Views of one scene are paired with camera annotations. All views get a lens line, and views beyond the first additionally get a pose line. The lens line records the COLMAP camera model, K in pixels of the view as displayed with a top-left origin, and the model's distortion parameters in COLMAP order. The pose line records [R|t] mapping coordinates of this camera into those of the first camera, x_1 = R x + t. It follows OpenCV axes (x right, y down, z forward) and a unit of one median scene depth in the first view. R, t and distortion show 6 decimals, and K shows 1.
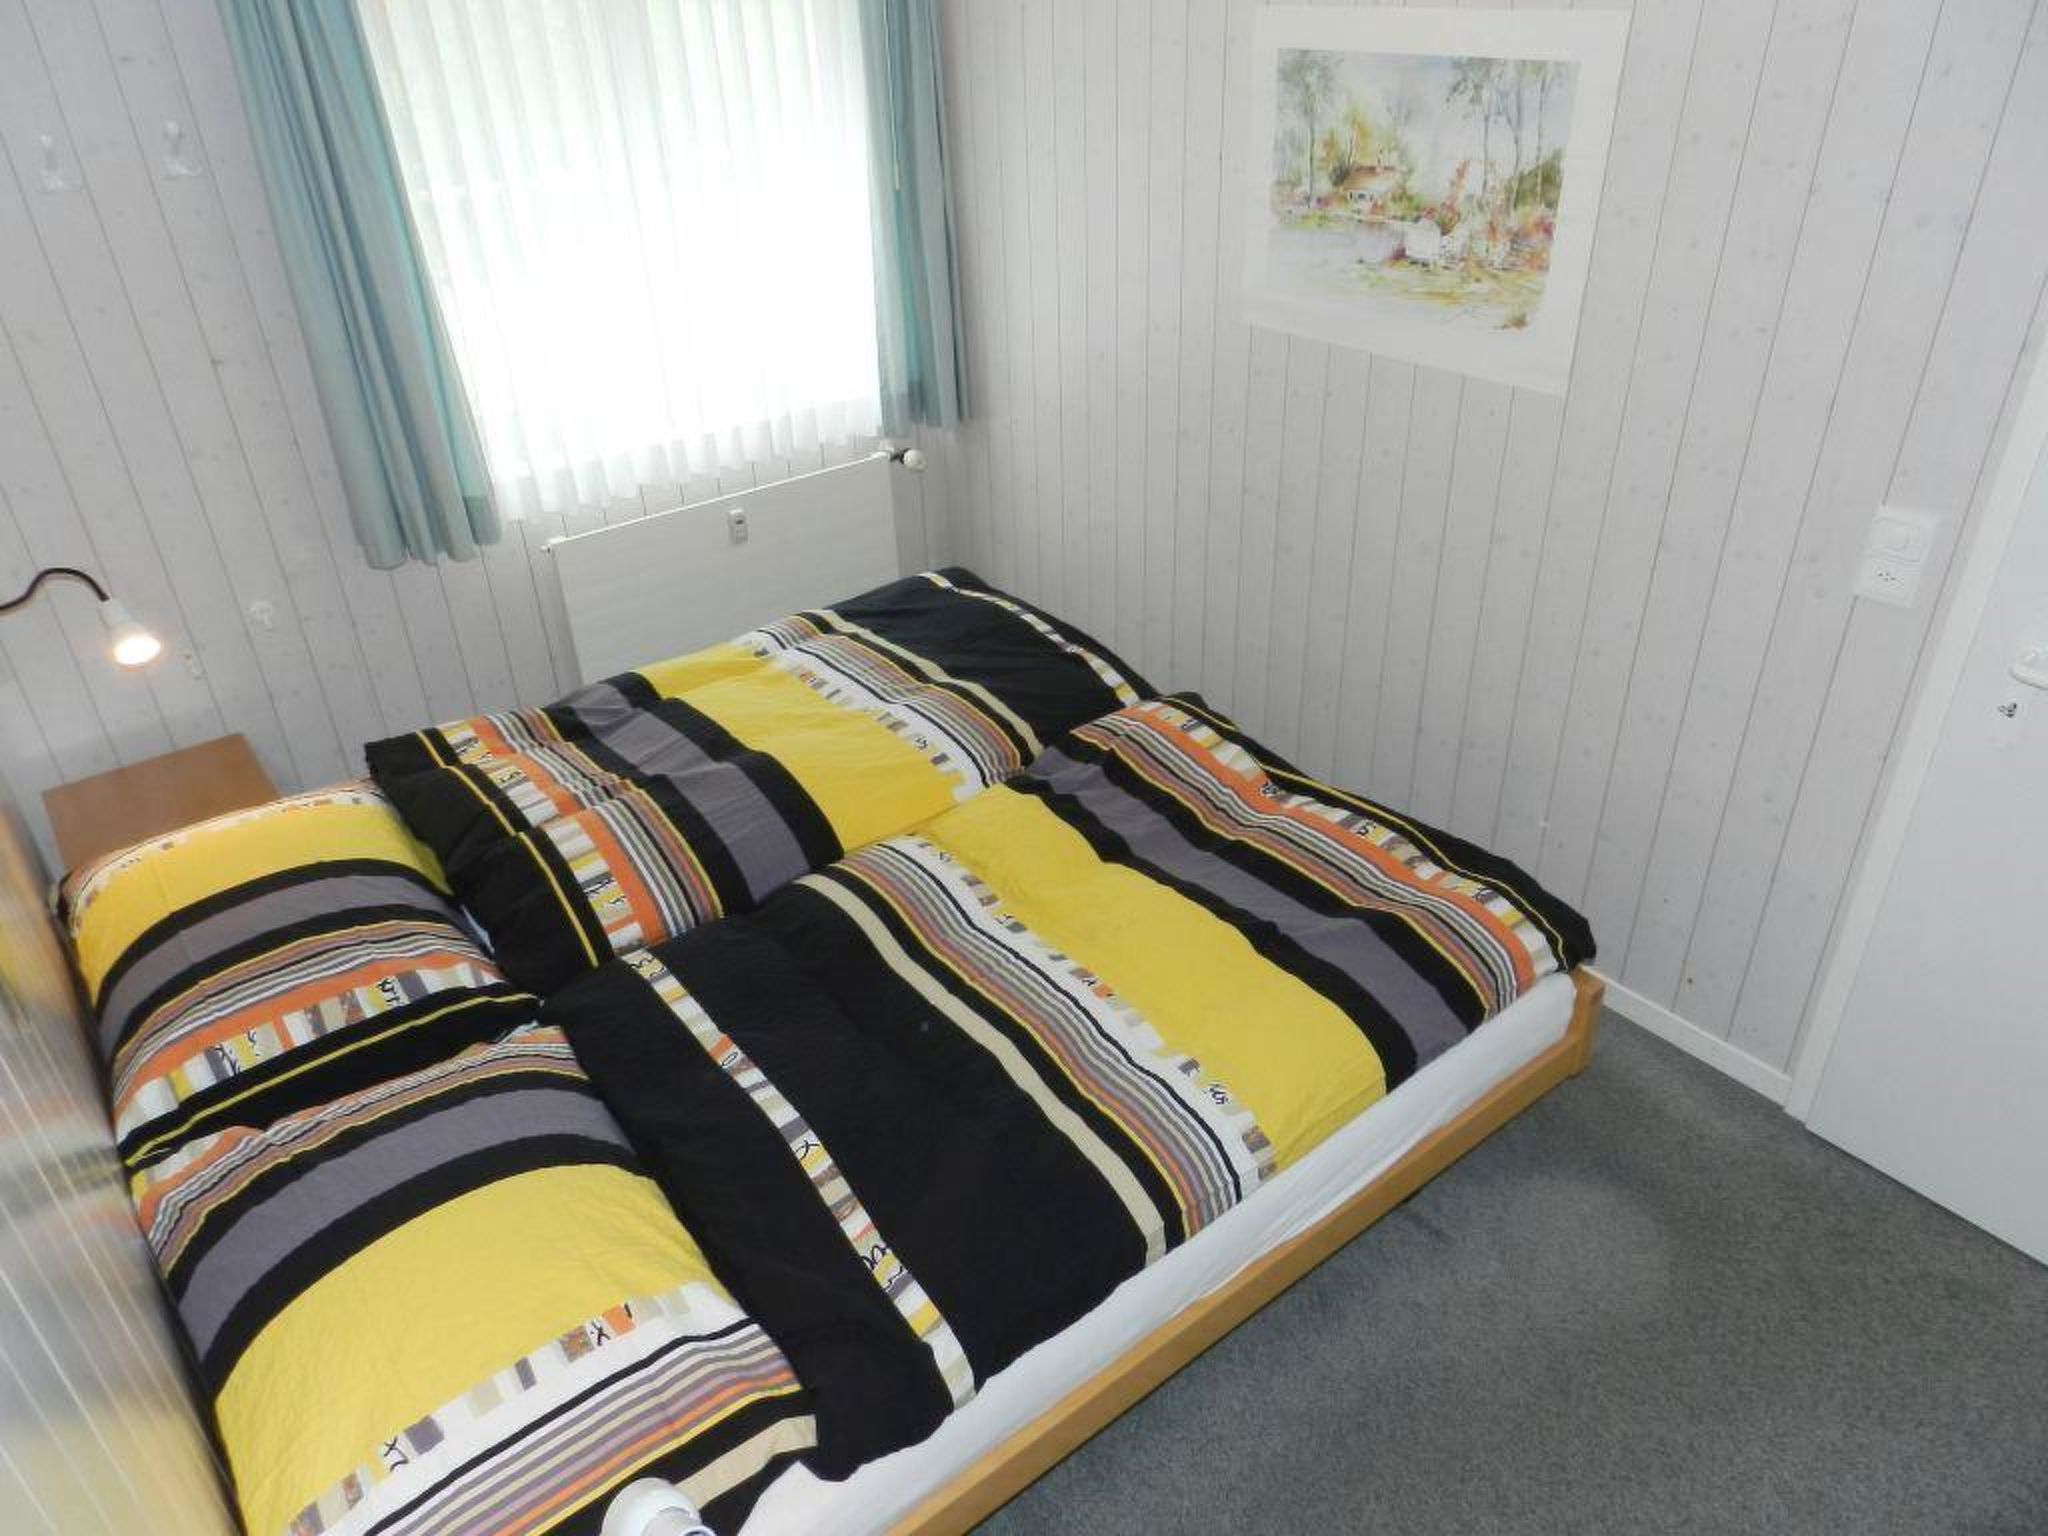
lens RADIAL K [[1388.3, 0, 1023.2], [0, 1388.3, 794.5], [0, 0, 1]] dist [0.006793, 0.002635]
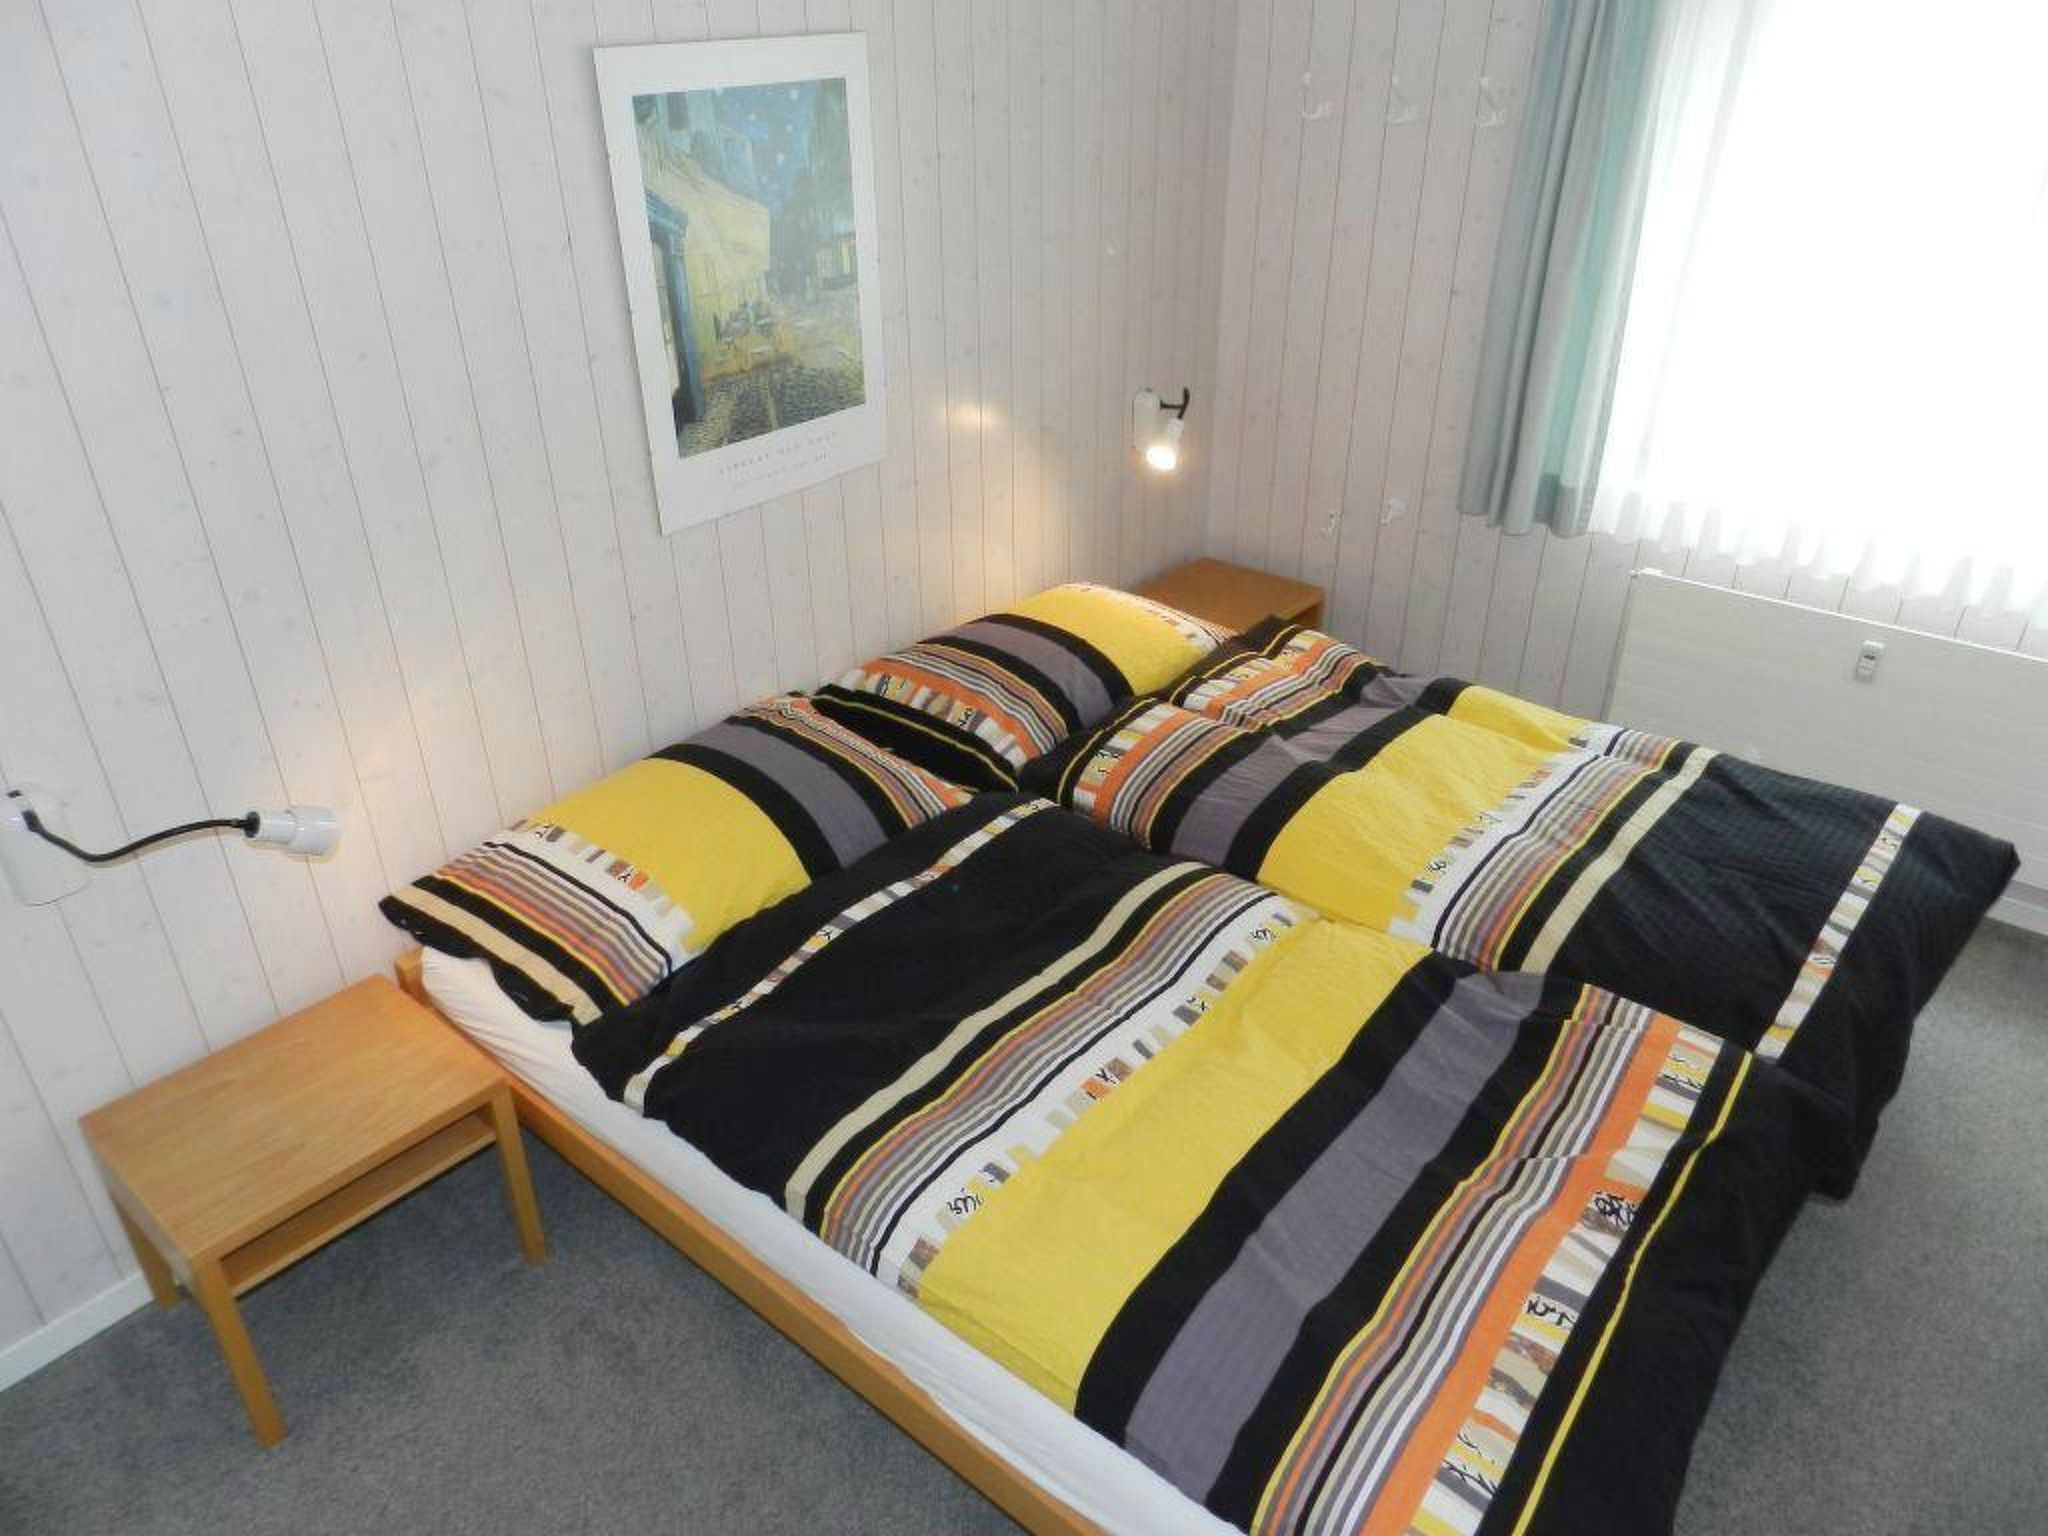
lens RADIAL K [[1414.9, 0, 1024.0], [0, 1414.9, 768.0], [0, 0, 1]] dist [0.026090, -0.000396]
pose [[0.211769, 0.506575, -0.835785, 0.707889], [-0.518568, 0.783111, 0.343255, -0.311167], [0.828397, 0.360721, 0.428532, 0.492388]]
